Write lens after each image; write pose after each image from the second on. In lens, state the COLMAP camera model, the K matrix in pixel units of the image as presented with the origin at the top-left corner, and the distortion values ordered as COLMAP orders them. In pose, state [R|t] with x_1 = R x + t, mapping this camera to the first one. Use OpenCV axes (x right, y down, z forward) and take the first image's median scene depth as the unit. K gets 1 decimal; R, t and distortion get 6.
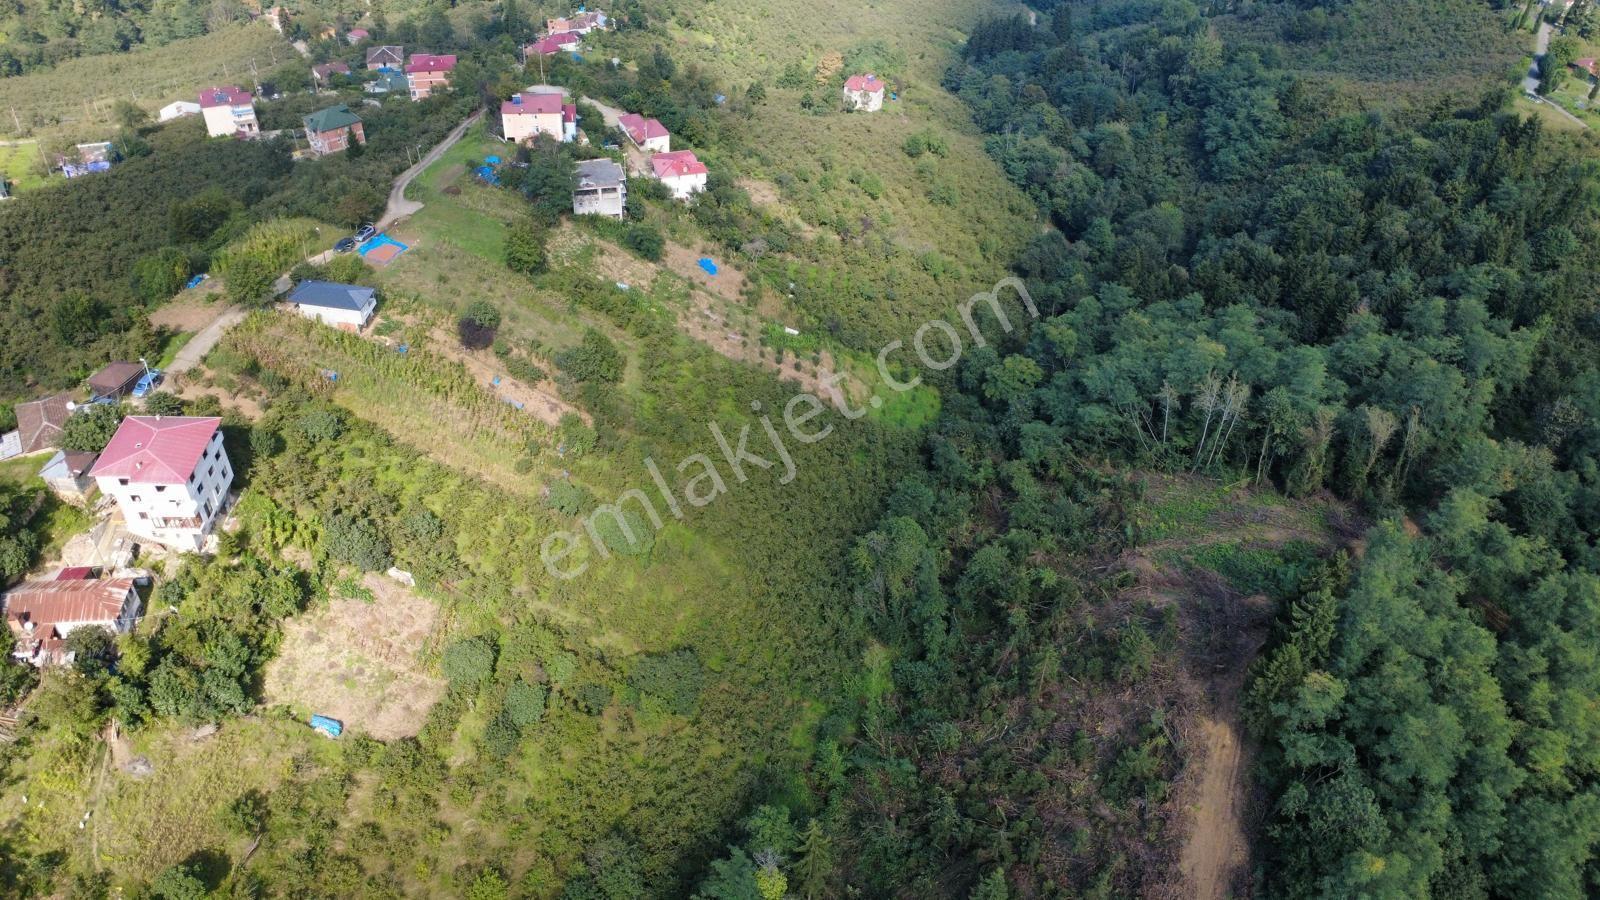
lens RADIAL K [[1166.5, 0, 800.0], [0, 1166.5, 450.0], [0, 0, 1]] dist [-0.002340, 0.002270]
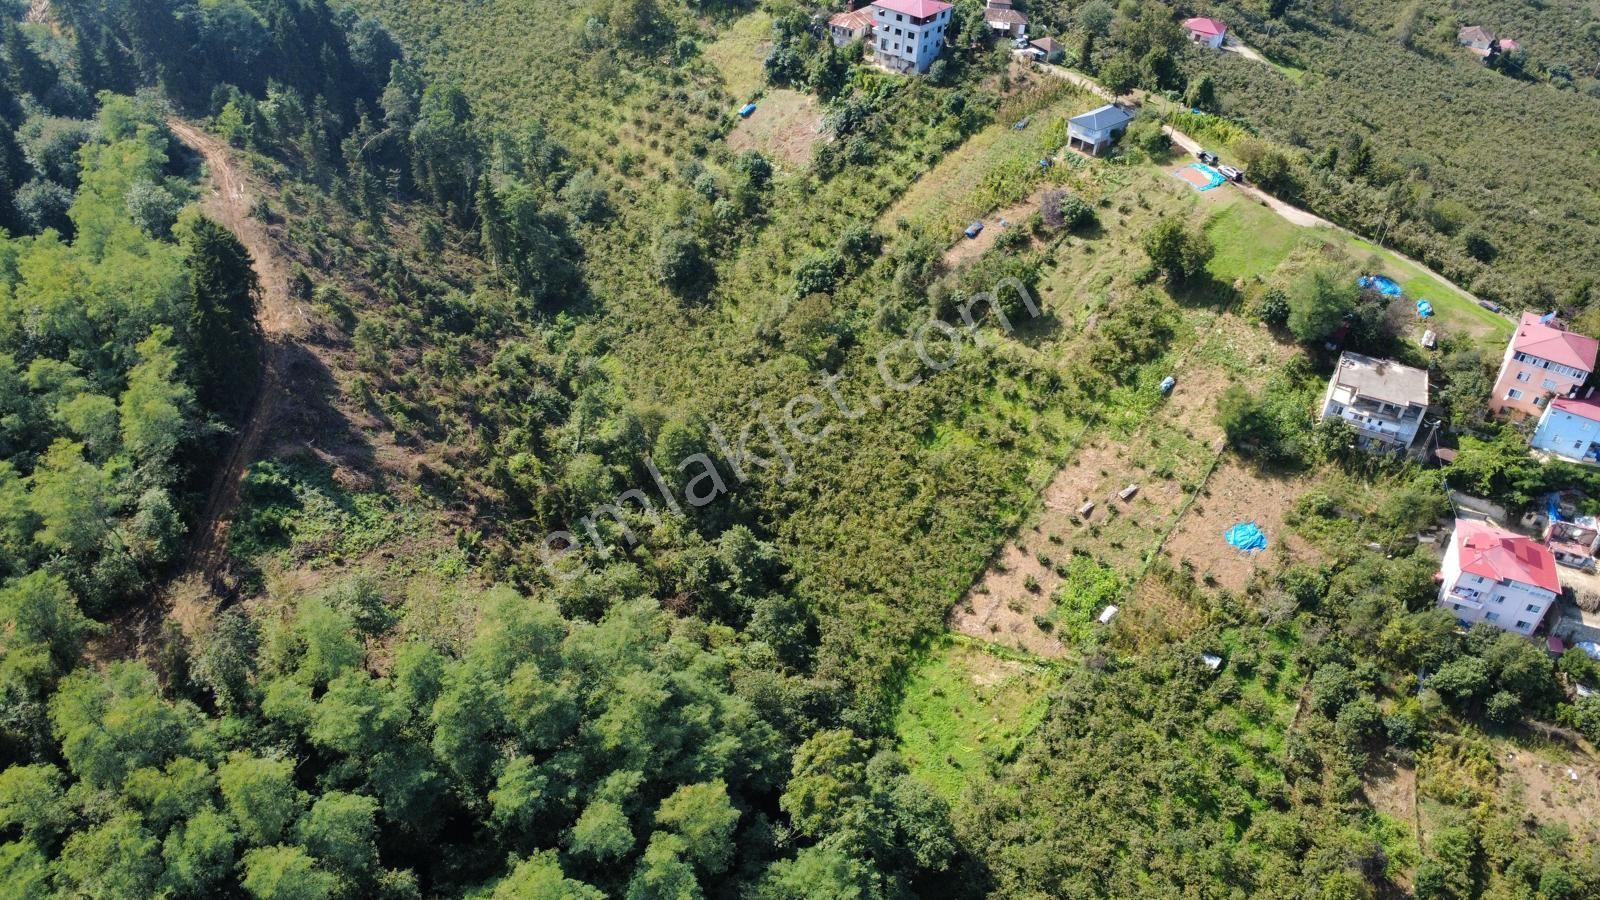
lens RADIAL K [[1166.5, 0, 800.0], [0, 1166.5, 450.0], [0, 0, 1]] dist [-0.002340, 0.002270]
pose [[-0.642595, 0.406327, -0.649592, 0.610667], [-0.552123, 0.342271, 0.760270, -0.664164], [0.531255, 0.847201, 0.004401, 1.008165]]
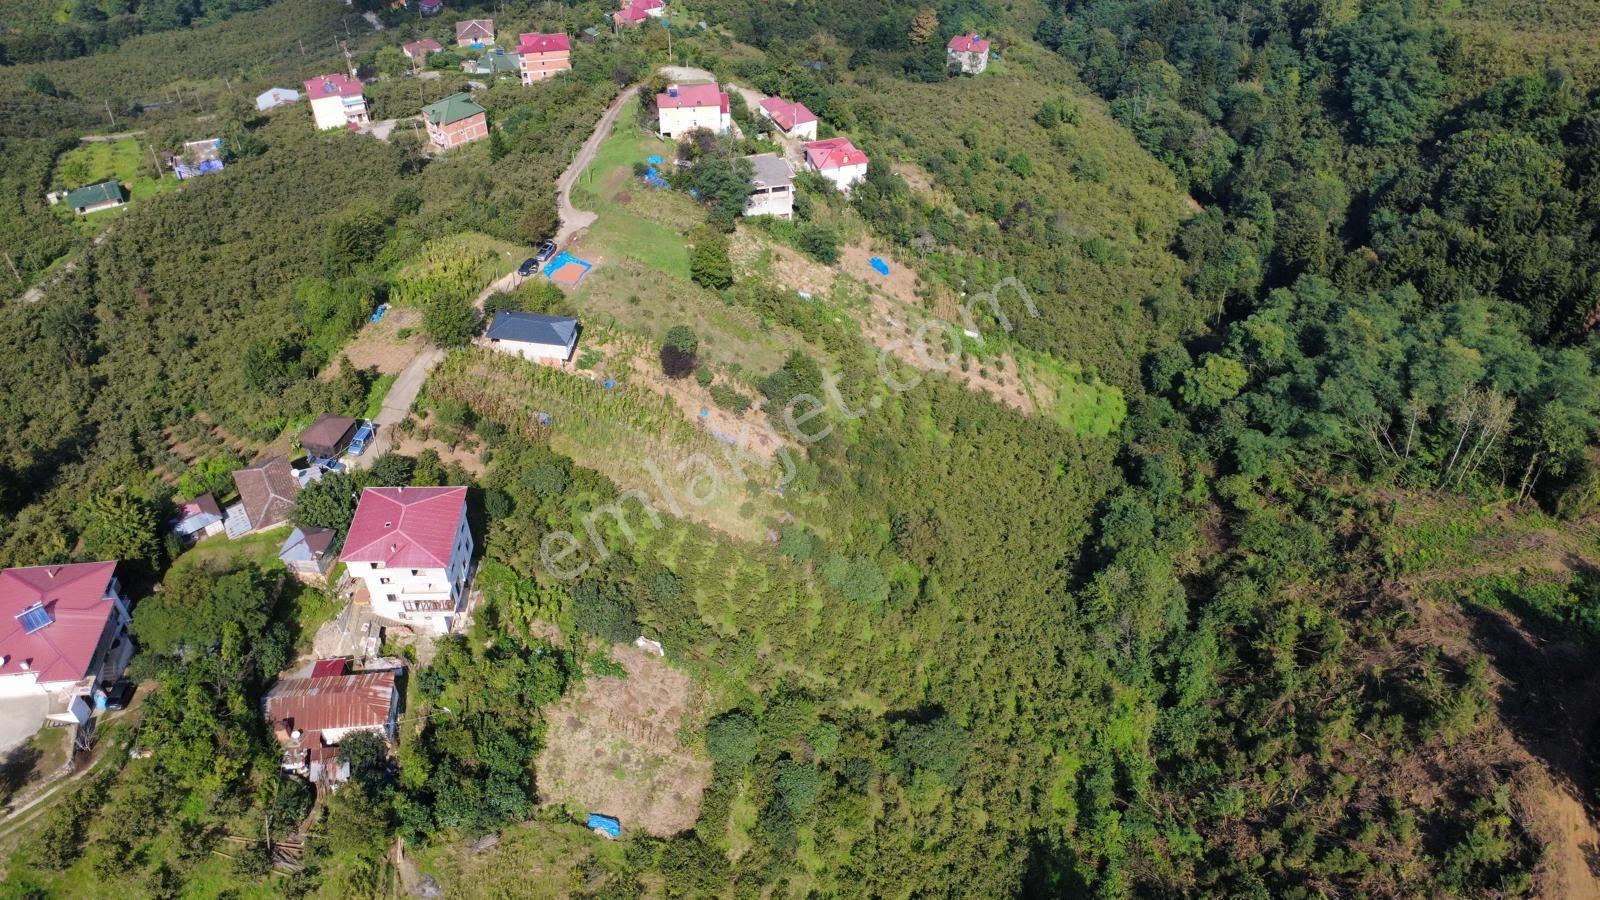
lens RADIAL K [[1166.5, 0, 800.0], [0, 1166.5, 450.0], [0, 0, 1]] dist [-0.002340, 0.002270]
pose [[0.999600, -0.020104, -0.019910, -0.156231], [0.021019, 0.998679, 0.046888, -0.067653], [0.018941, -0.047288, 0.998702, 0.068004]]
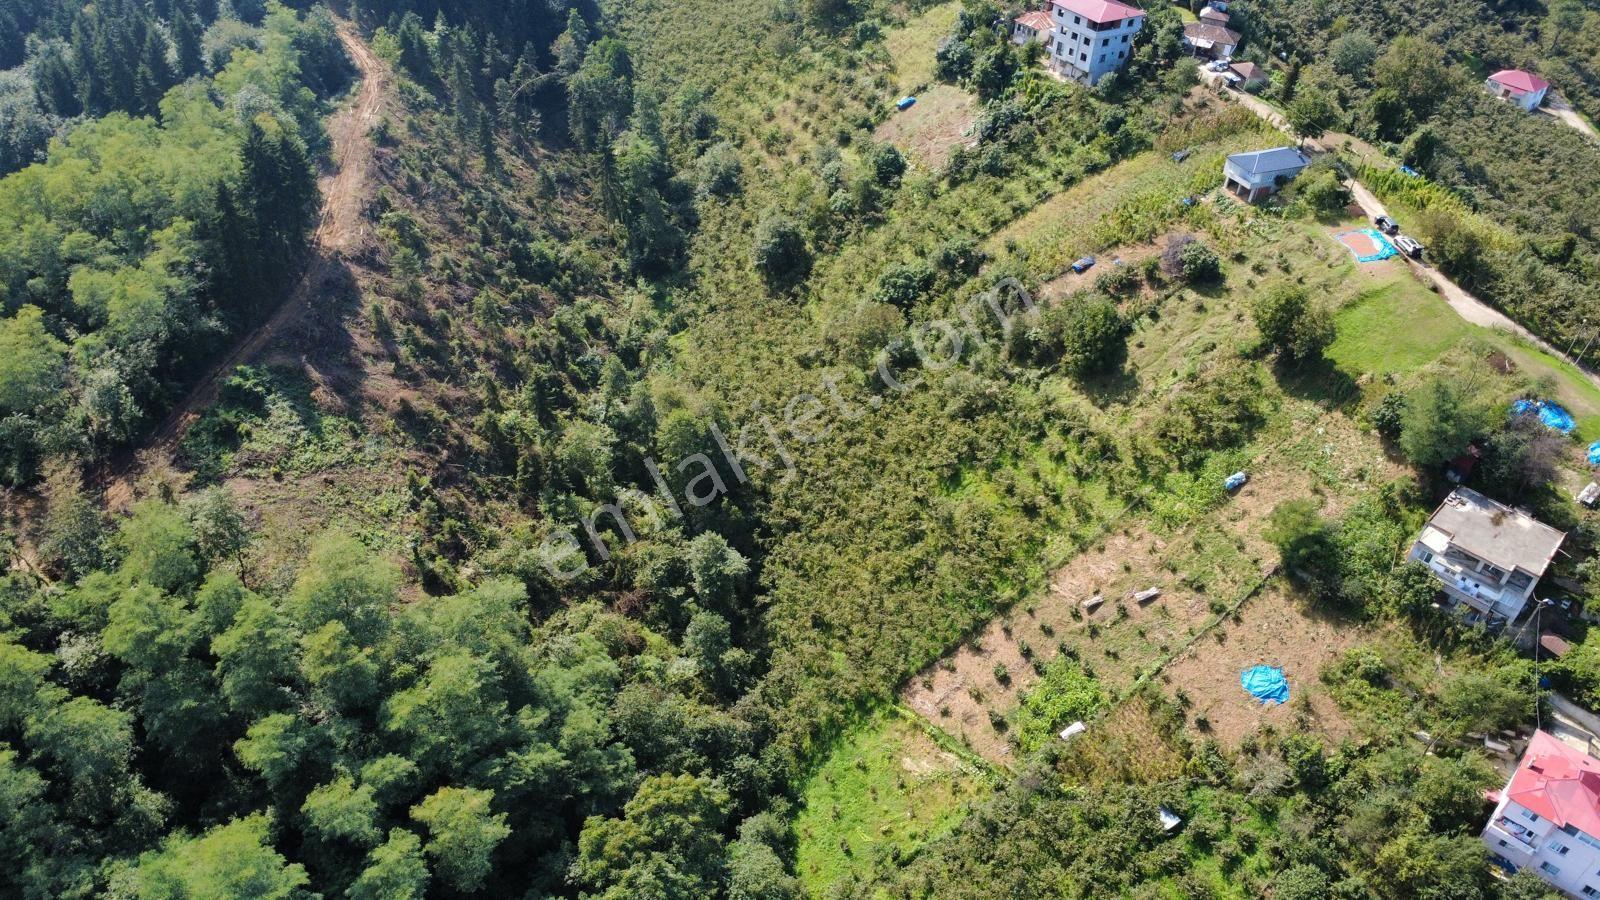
lens RADIAL K [[1166.5, 0, 800.0], [0, 1166.5, 450.0], [0, 0, 1]] dist [-0.002340, 0.002270]
pose [[-0.856967, 0.248749, -0.451365, 0.397100], [-0.395489, 0.244144, 0.885428, -0.709868], [0.330448, 0.937293, -0.110846, 1.091233]]
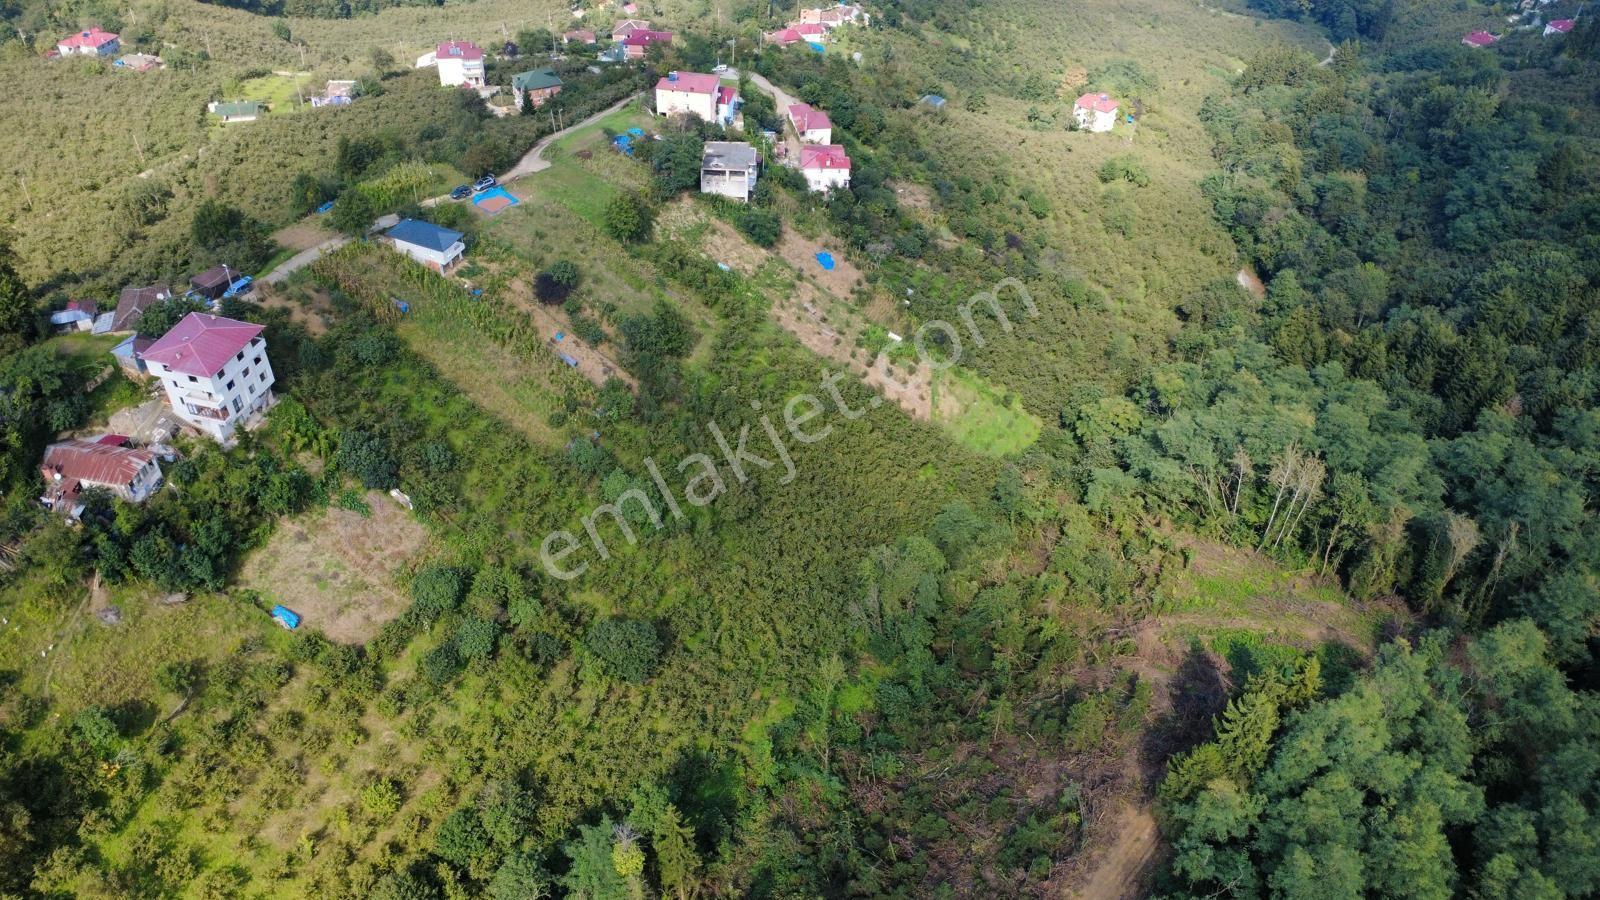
lens RADIAL K [[1166.5, 0, 800.0], [0, 1166.5, 450.0], [0, 0, 1]] dist [-0.002340, 0.002270]
pose [[0.959425, 0.171013, -0.224182, 0.187679], [-0.171628, 0.985017, 0.016892, -0.012845], [0.223712, 0.022269, 0.974401, 0.027680]]
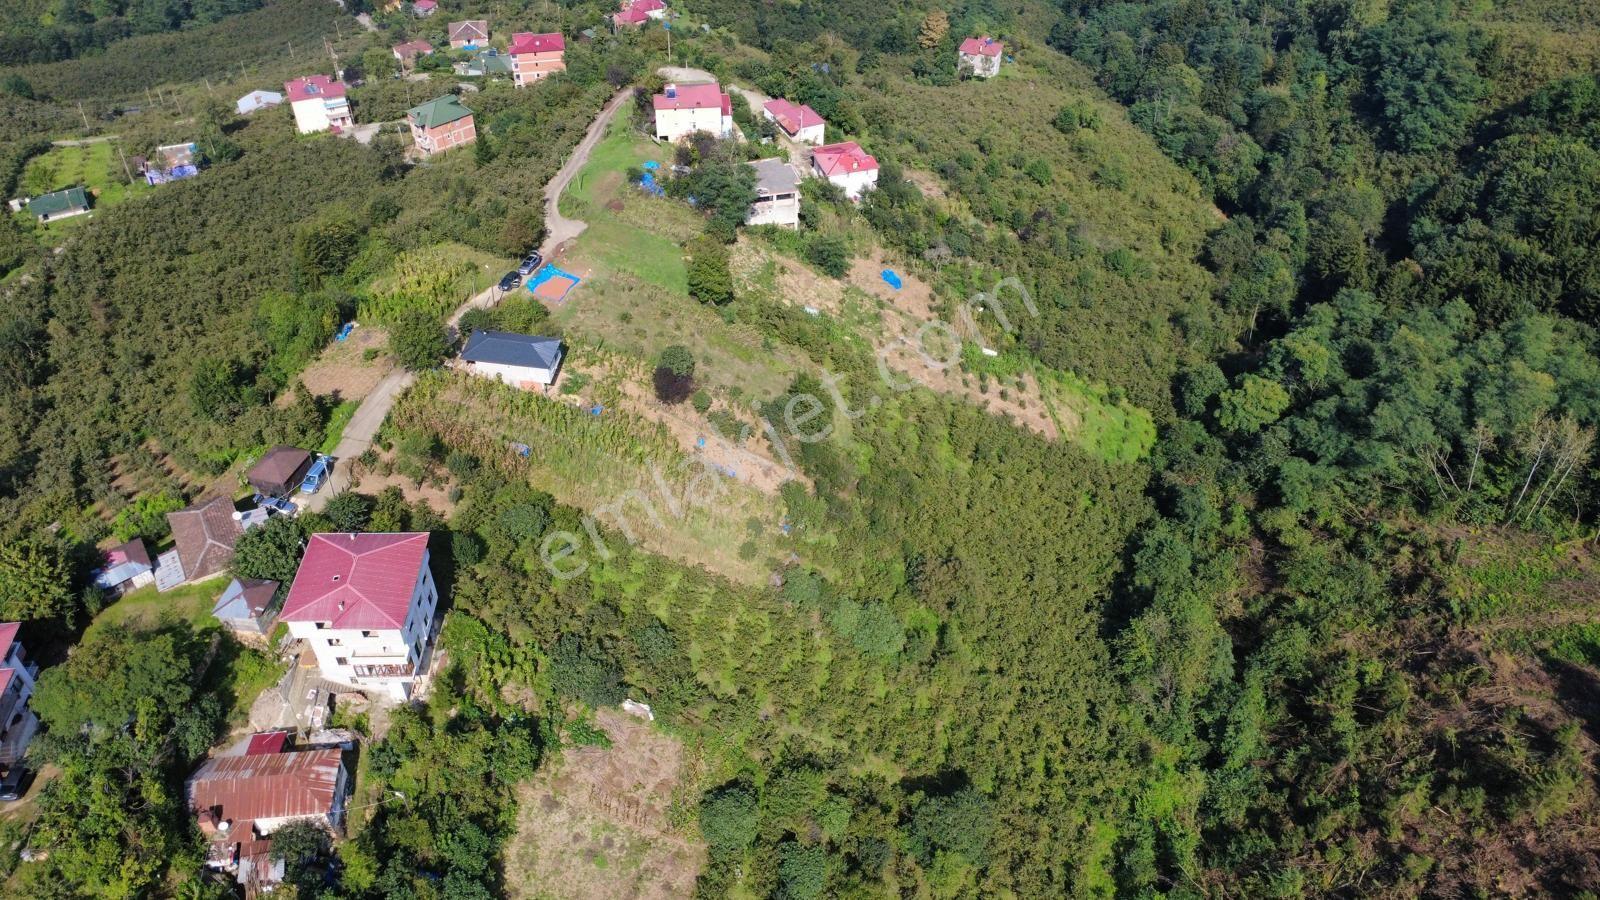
lens RADIAL K [[1166.5, 0, 800.0], [0, 1166.5, 450.0], [0, 0, 1]] dist [-0.002340, 0.002270]
pose [[0.999570, -0.017851, -0.023250, -0.159167], [0.018776, 0.999015, 0.040209, -0.081179], [0.022509, -0.040628, 0.998921, 0.147998]]
